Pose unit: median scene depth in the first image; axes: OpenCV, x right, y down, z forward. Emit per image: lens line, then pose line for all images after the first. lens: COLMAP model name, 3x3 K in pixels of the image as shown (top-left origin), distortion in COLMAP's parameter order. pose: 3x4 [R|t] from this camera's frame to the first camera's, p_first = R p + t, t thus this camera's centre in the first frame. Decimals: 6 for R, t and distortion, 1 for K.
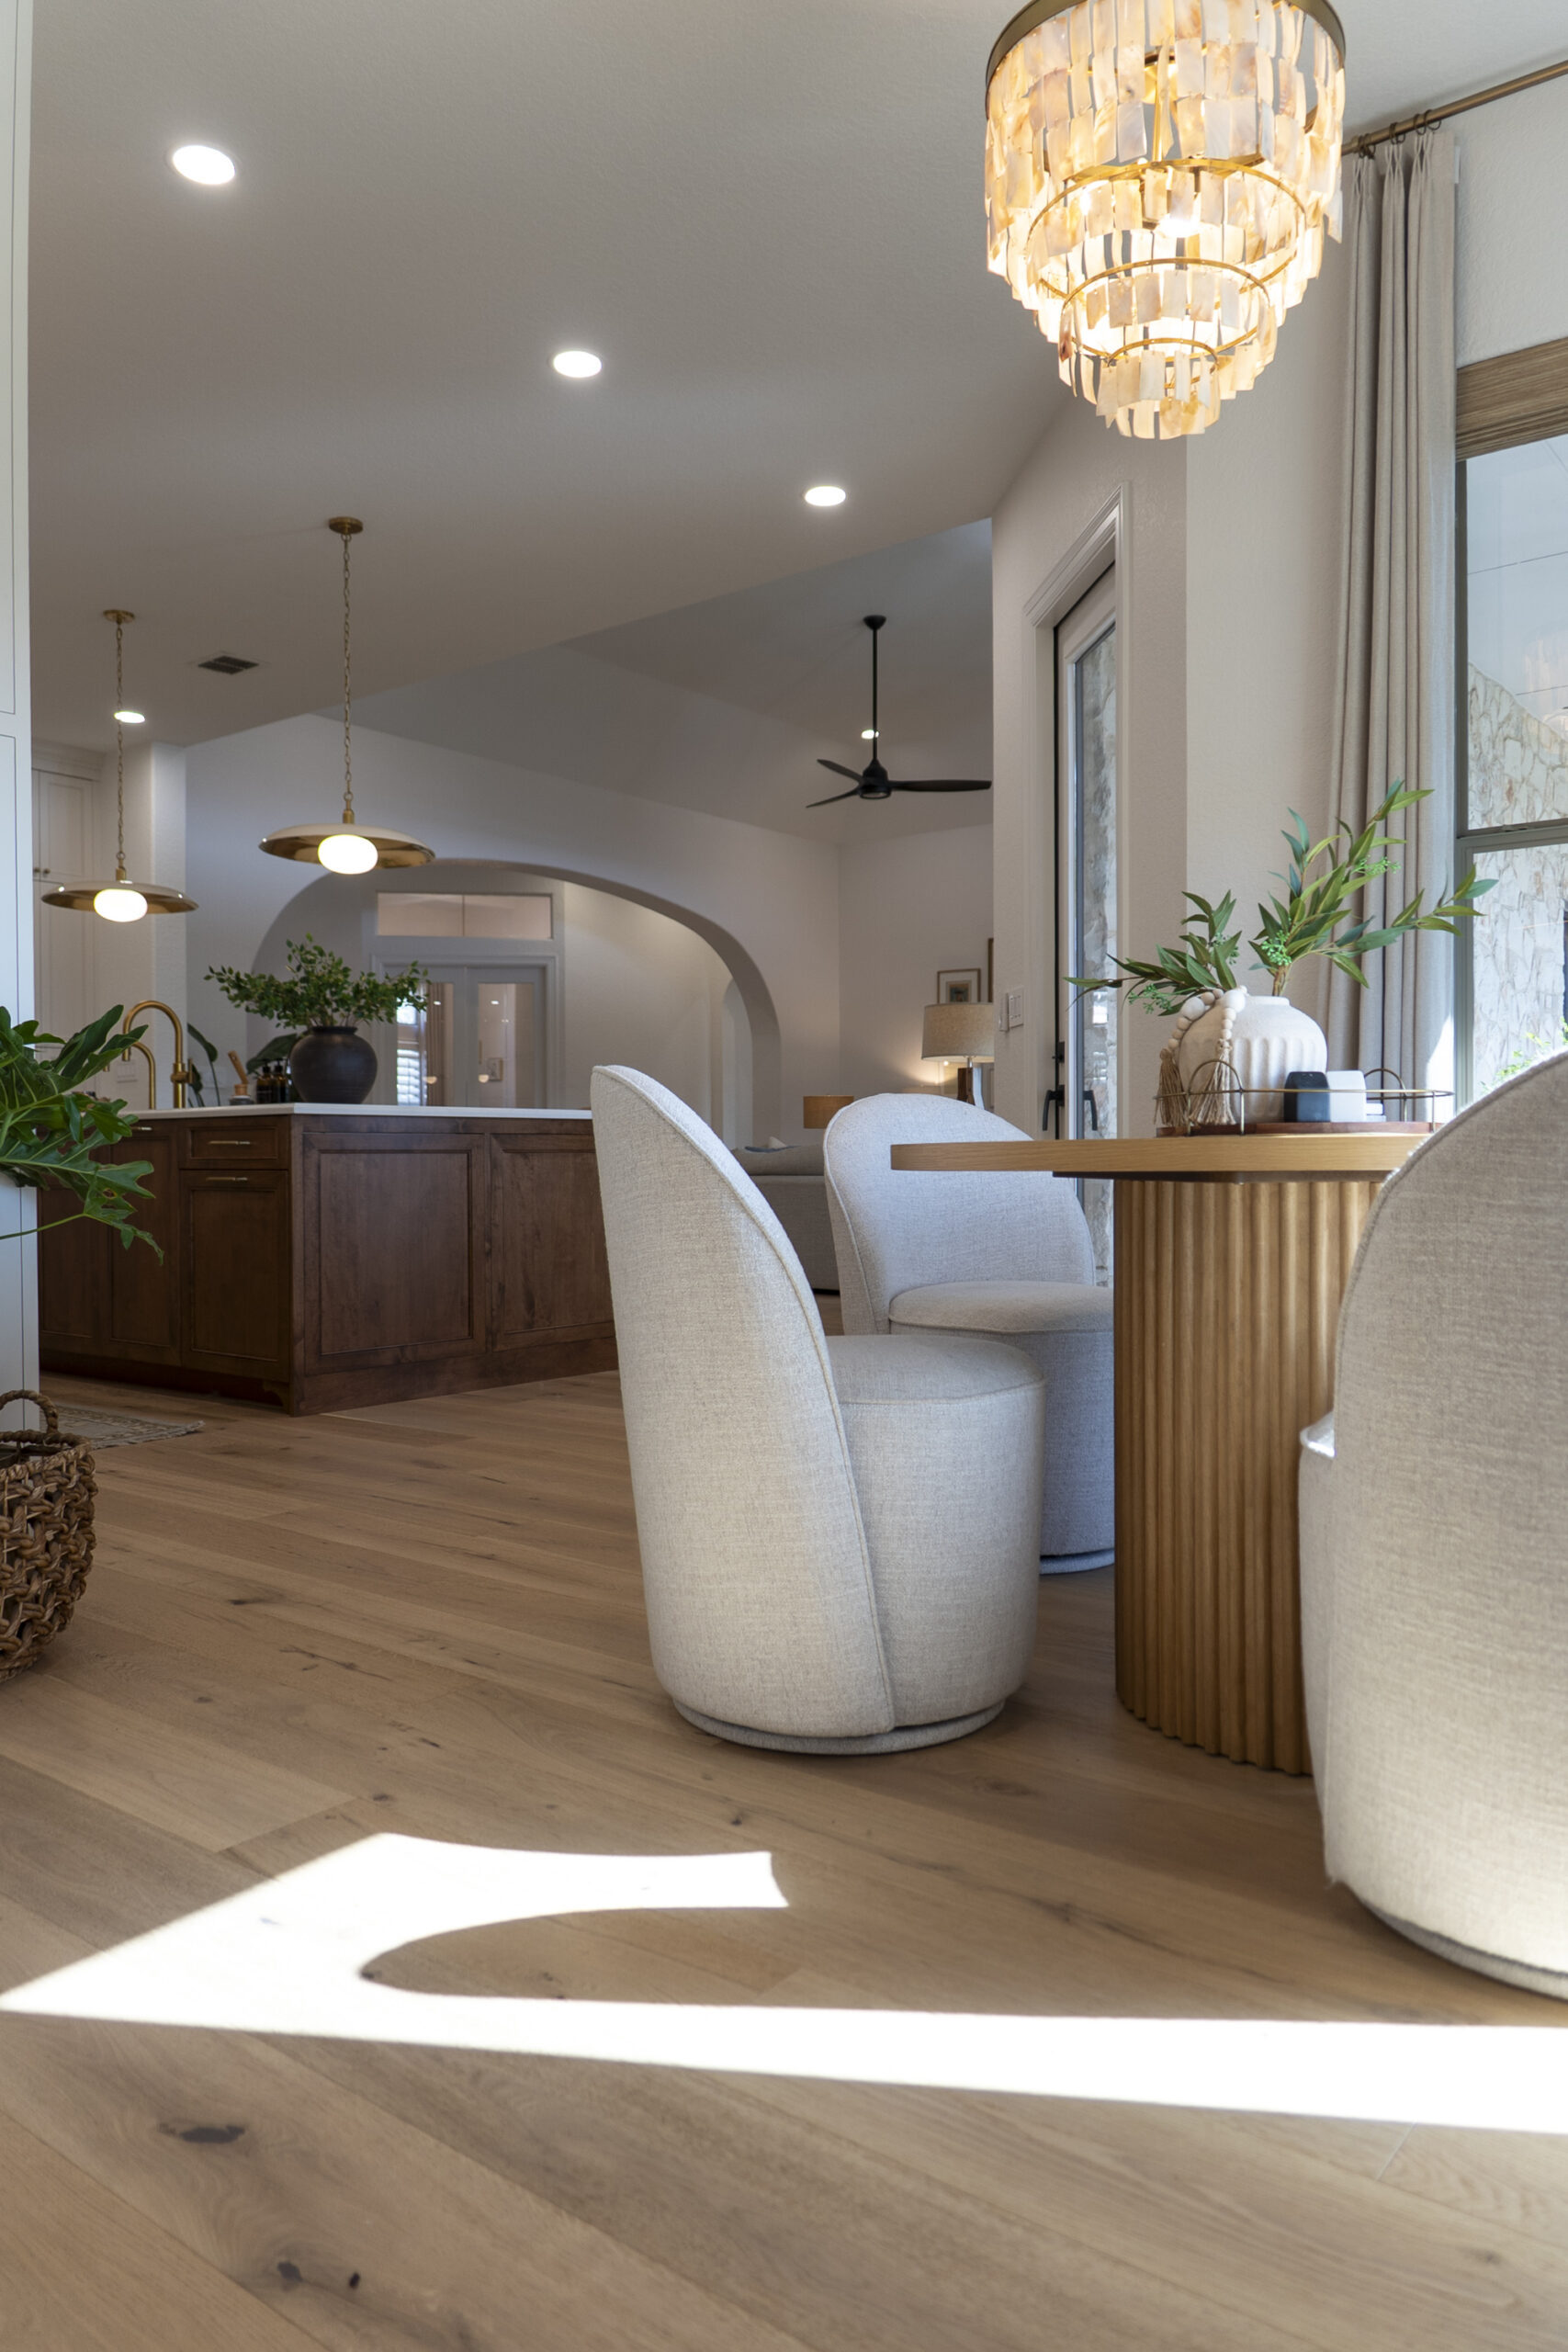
lens RADIAL K [[1622.3, 0, 772.0], [0, 1622.3, 1163.5], [0, 0, 1]] dist [0.009727, -0.027754]
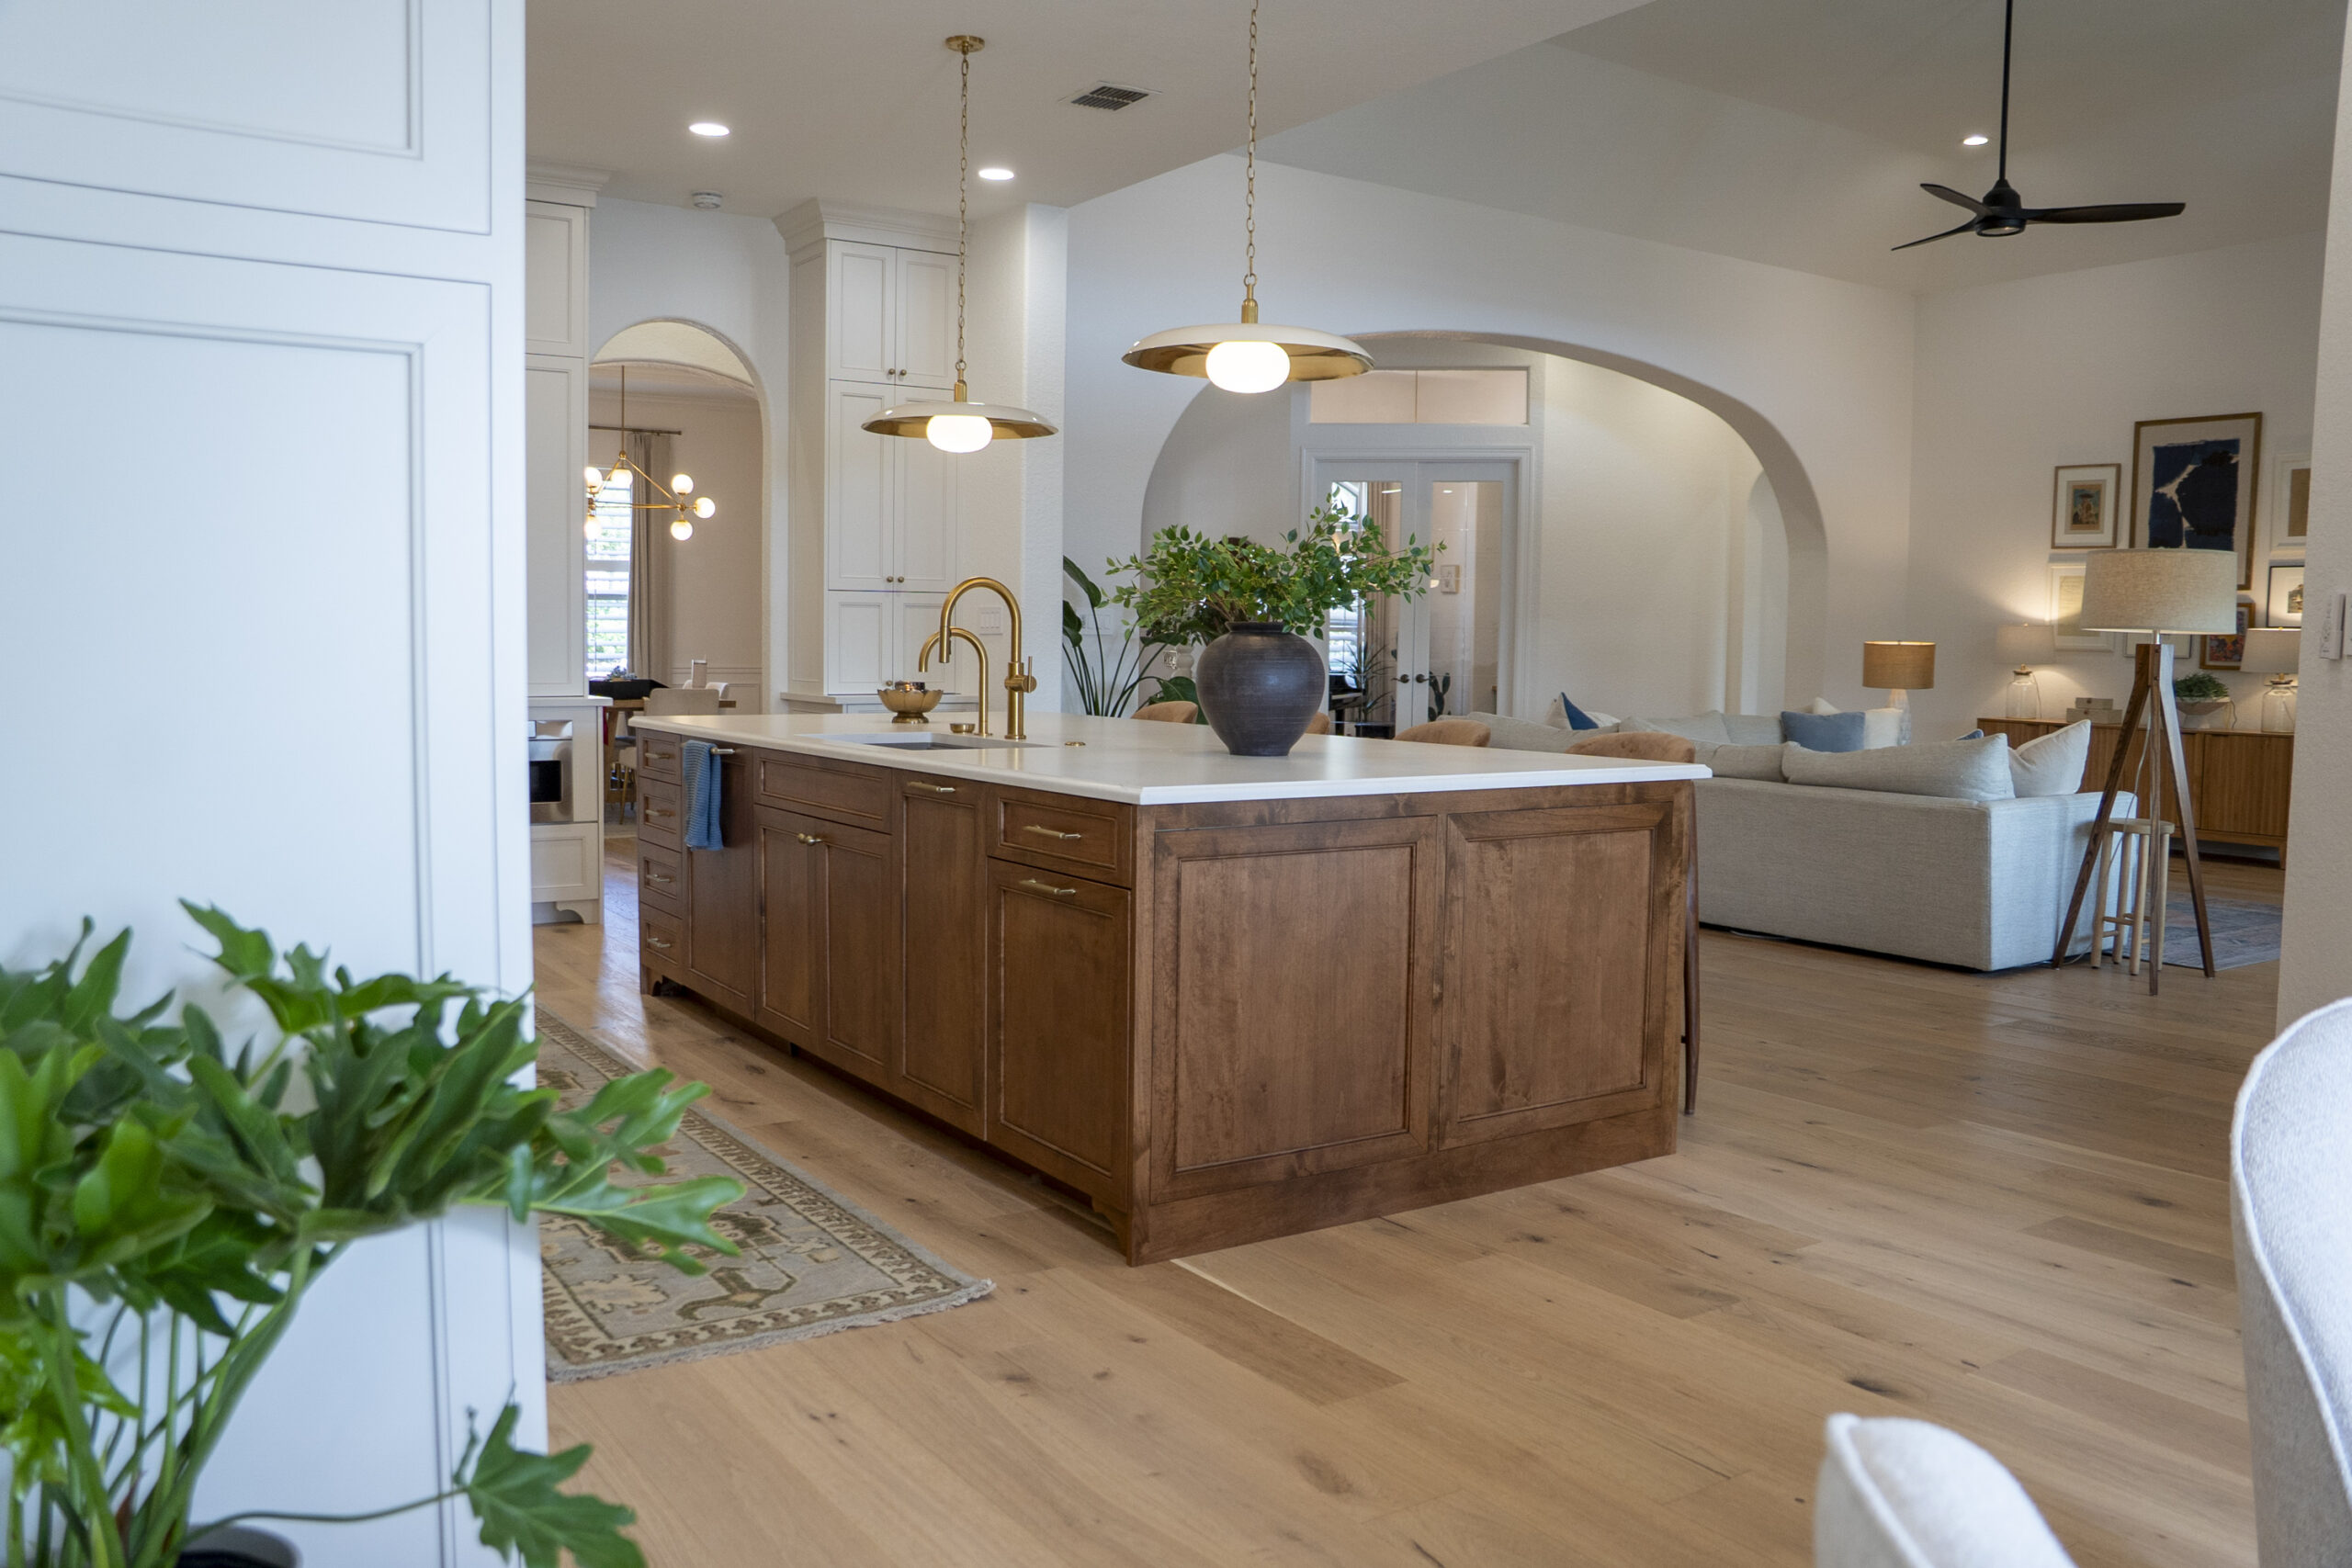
lens RADIAL K [[1841.4, 0, 1162.7], [0, 1841.4, 778.0], [0, 0, 1]] dist [-0.106718, 0.048121]
pose [[0.948858, 0.043286, -0.312721, -0.059971], [-0.020965, 0.997009, 0.074391, -0.090957], [0.315005, -0.064031, 0.946928, 0.311305]]
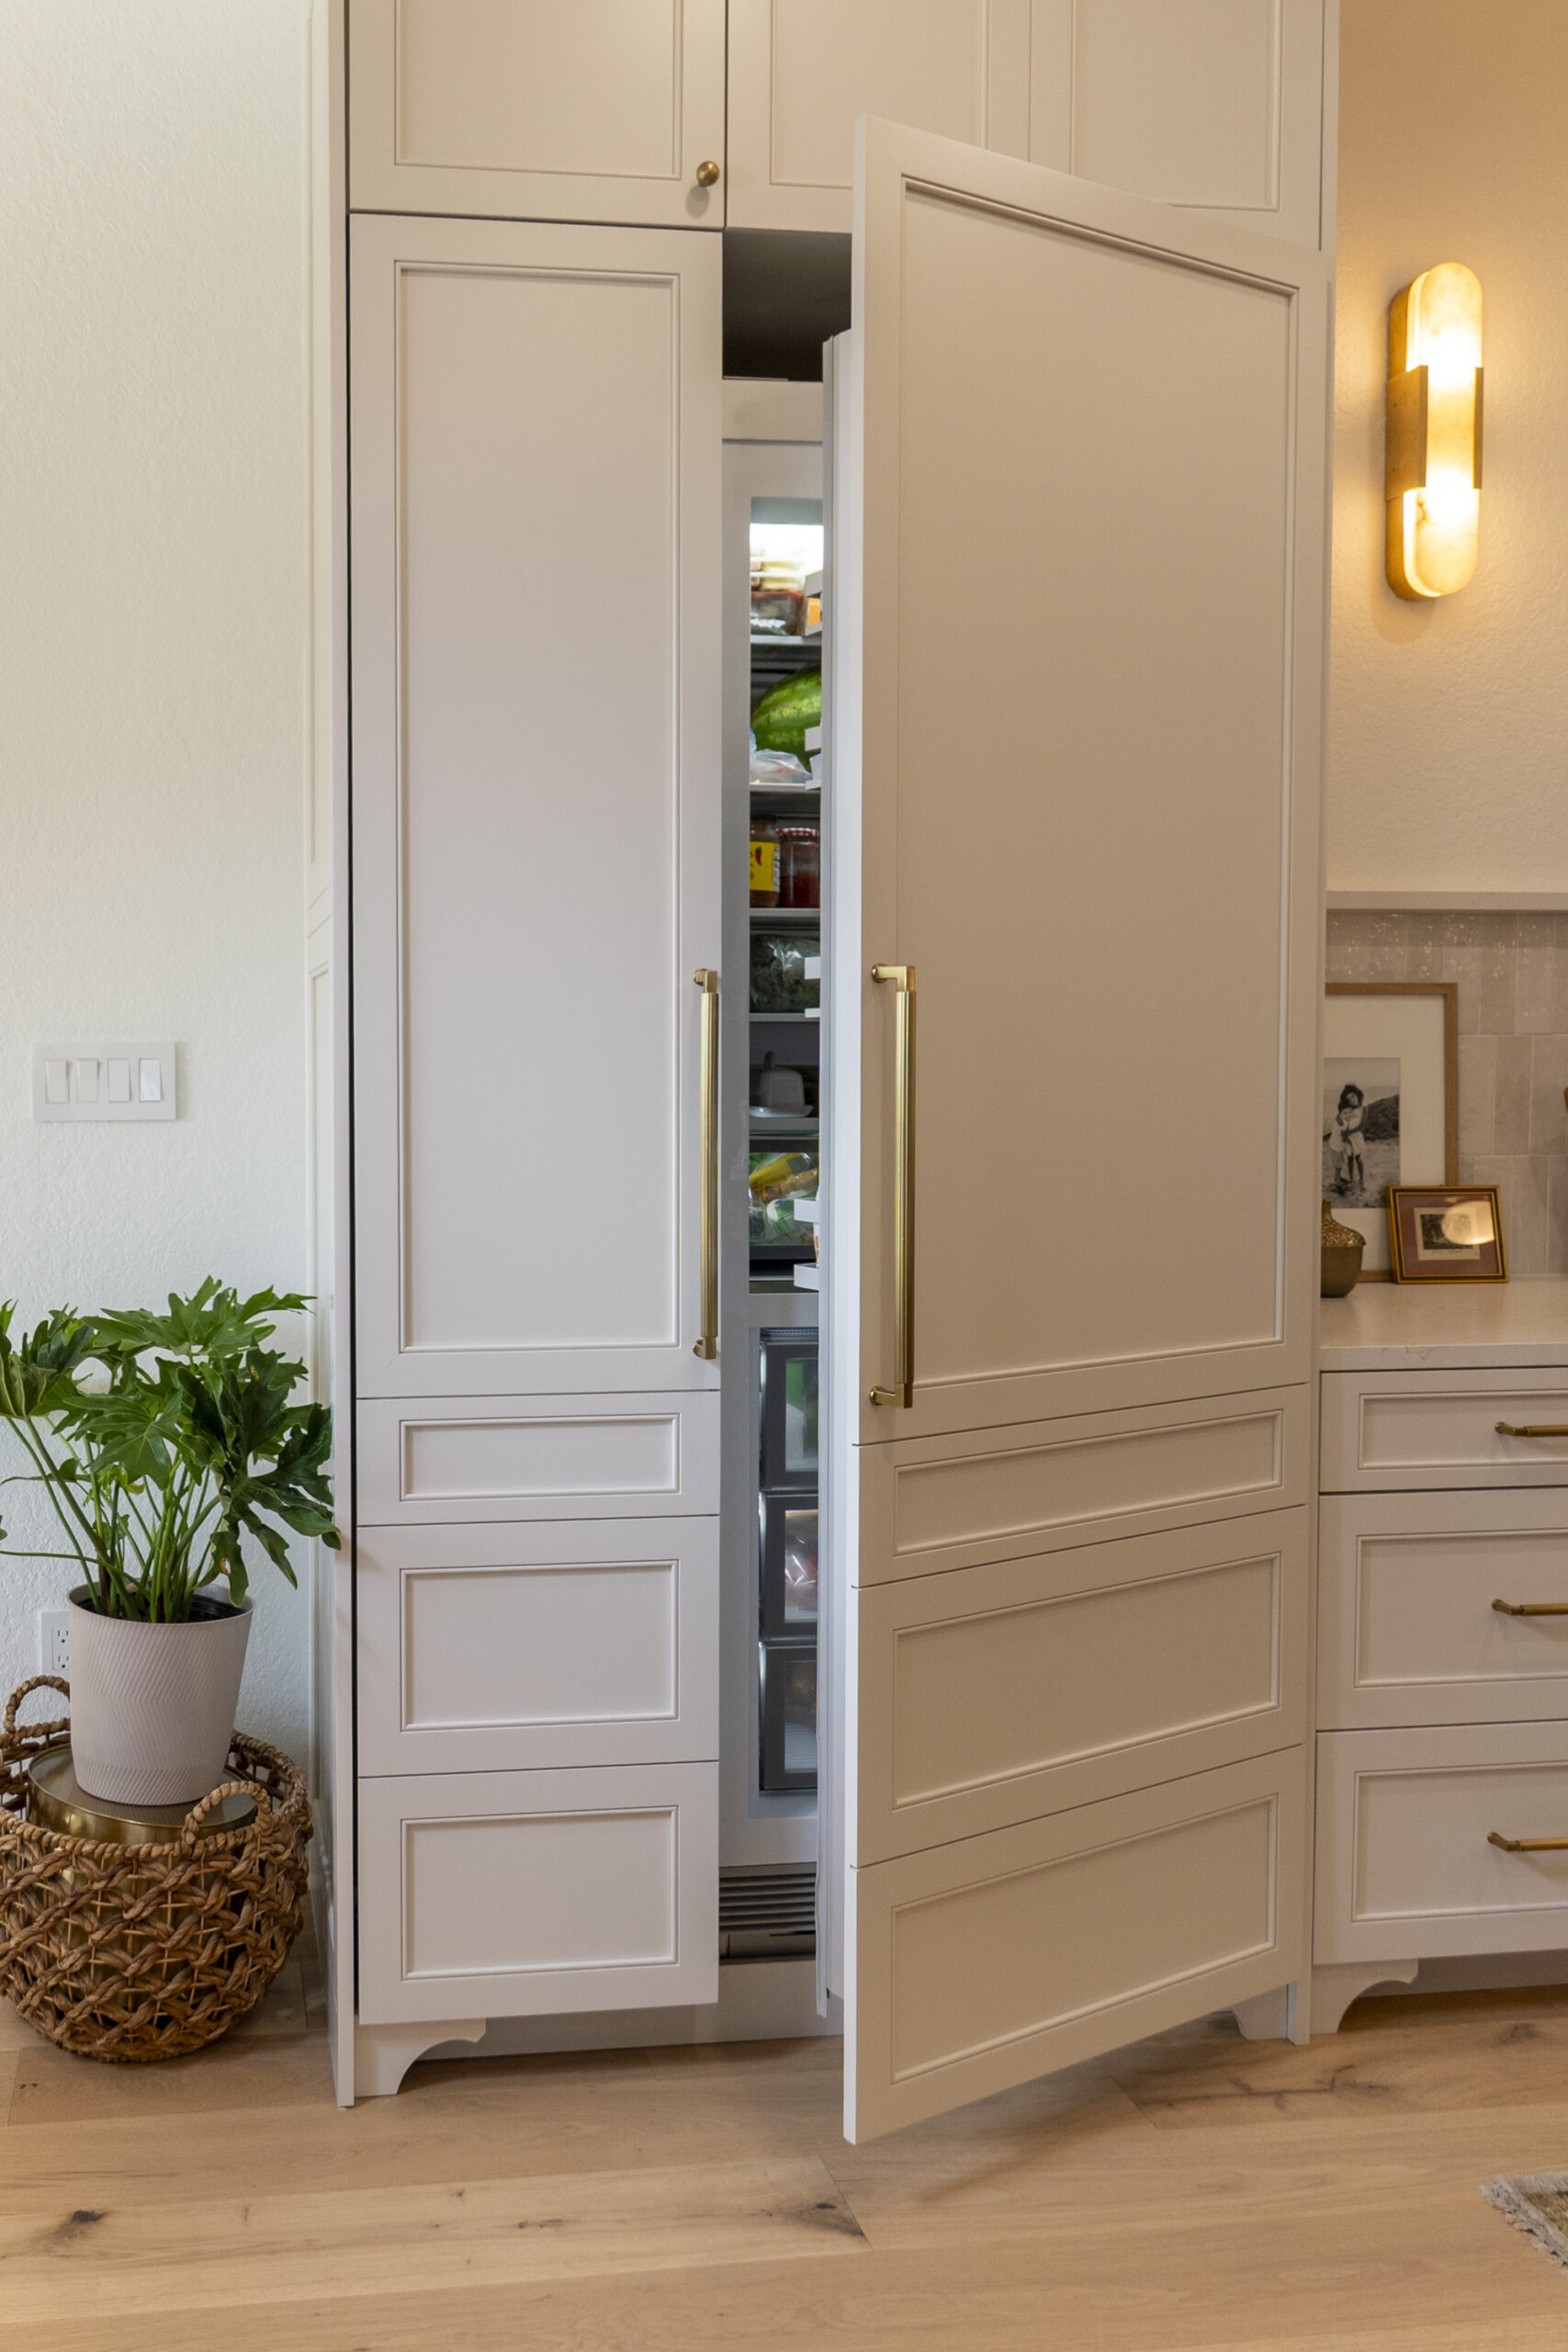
lens RADIAL K [[2001.6, 0, 453.7], [0, 2001.6, 1119.5], [0, 0, 1]] dist [-0.002753, -0.011226]
pose [[-0.704672, 0.037187, -0.708558, 0.070770], [0.003190, 0.998782, 0.049247, -0.121669], [0.709526, 0.032443, -0.703932, 0.938717]]
